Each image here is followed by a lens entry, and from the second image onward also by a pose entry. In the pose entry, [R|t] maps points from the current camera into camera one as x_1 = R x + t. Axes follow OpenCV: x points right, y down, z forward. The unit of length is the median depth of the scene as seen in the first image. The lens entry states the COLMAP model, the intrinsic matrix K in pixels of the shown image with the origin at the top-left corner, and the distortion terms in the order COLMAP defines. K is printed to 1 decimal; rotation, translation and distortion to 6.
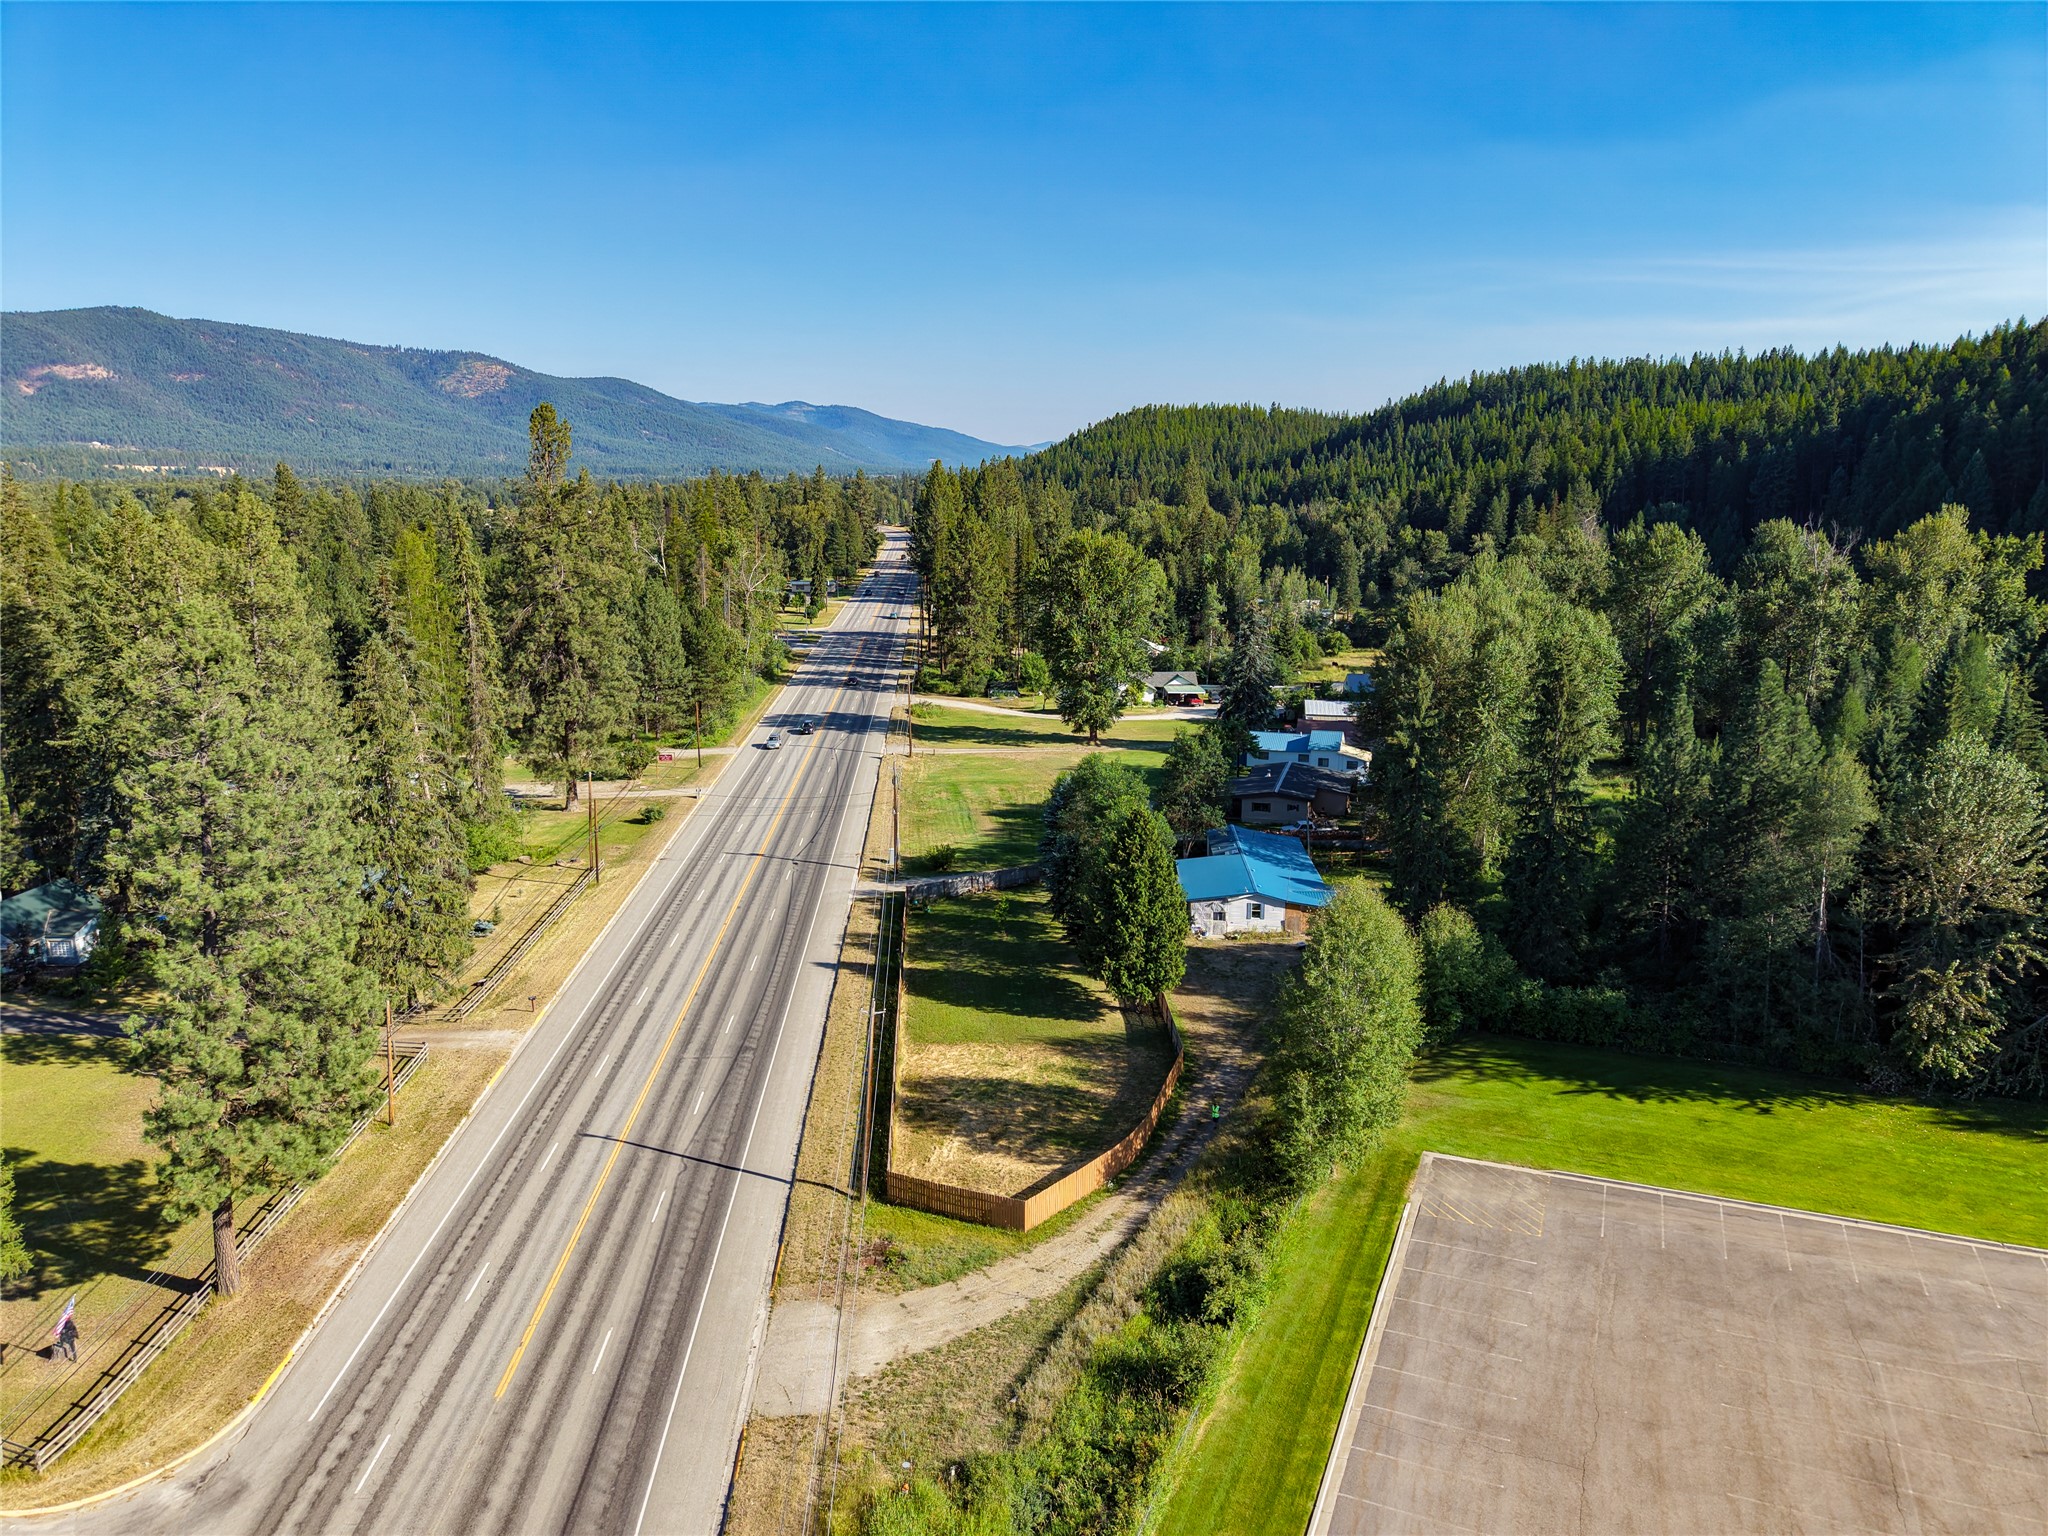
lens RADIAL K [[1377.1, 0, 1024.0], [0, 1377.1, 768.0], [0, 0, 1]] dist [0.037964, -0.034627]
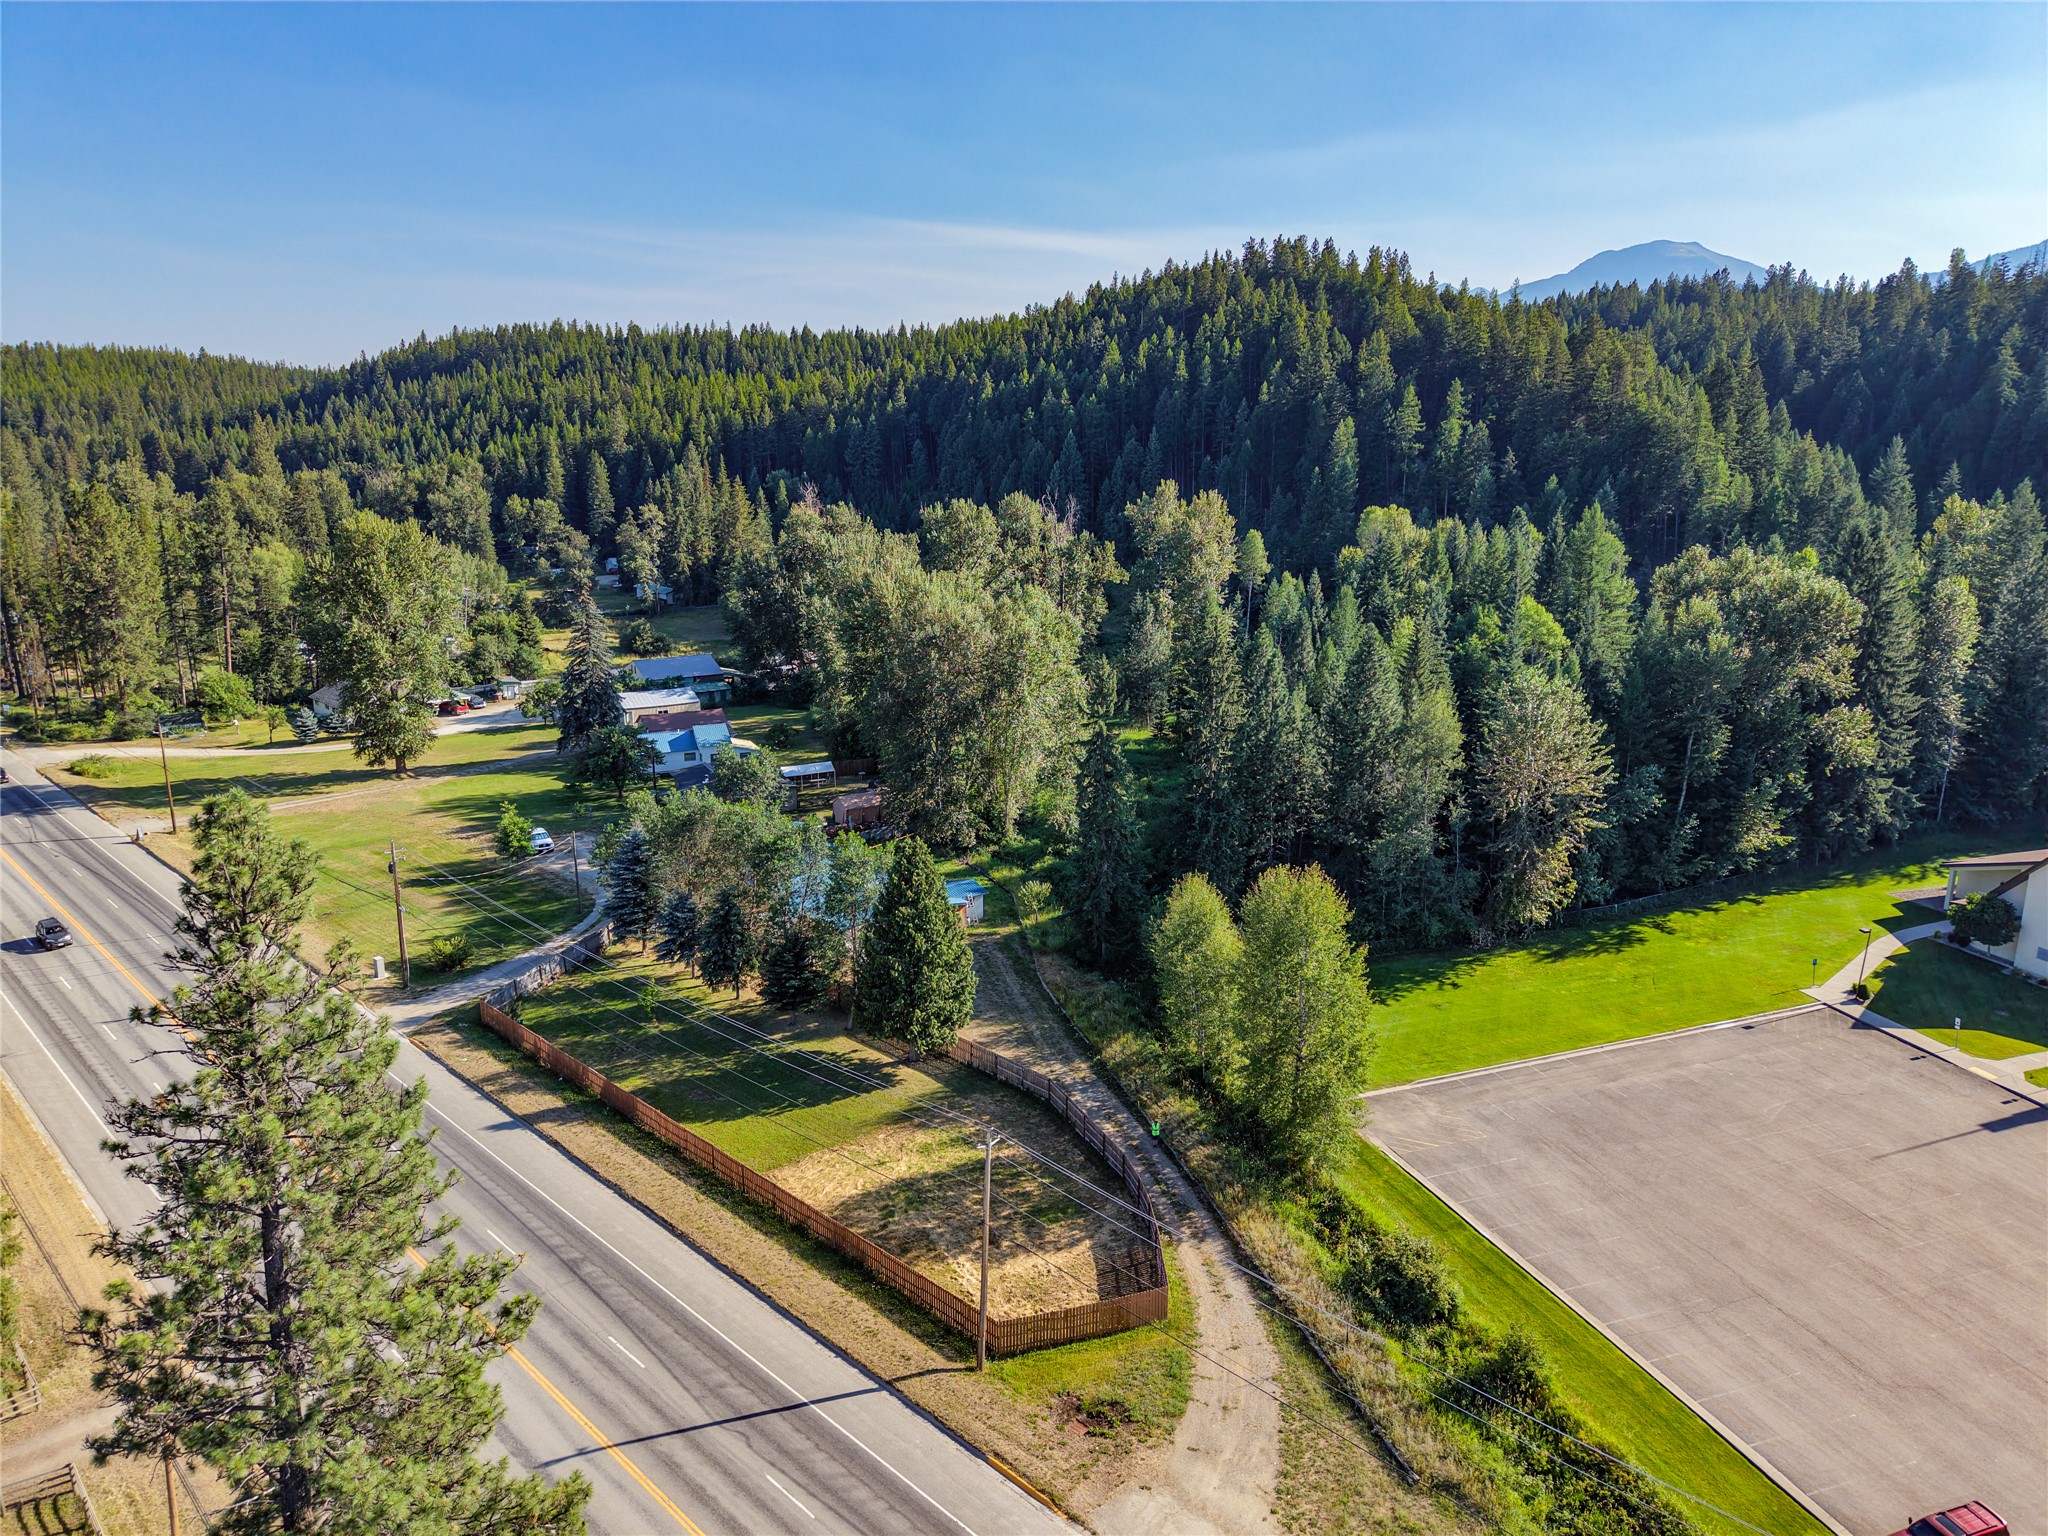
lens RADIAL K [[1377.1, 0, 1024.0], [0, 1377.1, 768.0], [0, 0, 1]] dist [0.037964, -0.034627]
pose [[0.737582, -0.152258, 0.657868, -0.378828], [0.132904, 0.987924, 0.079639, -0.067504], [-0.662049, 0.028693, 0.748911, 0.225643]]
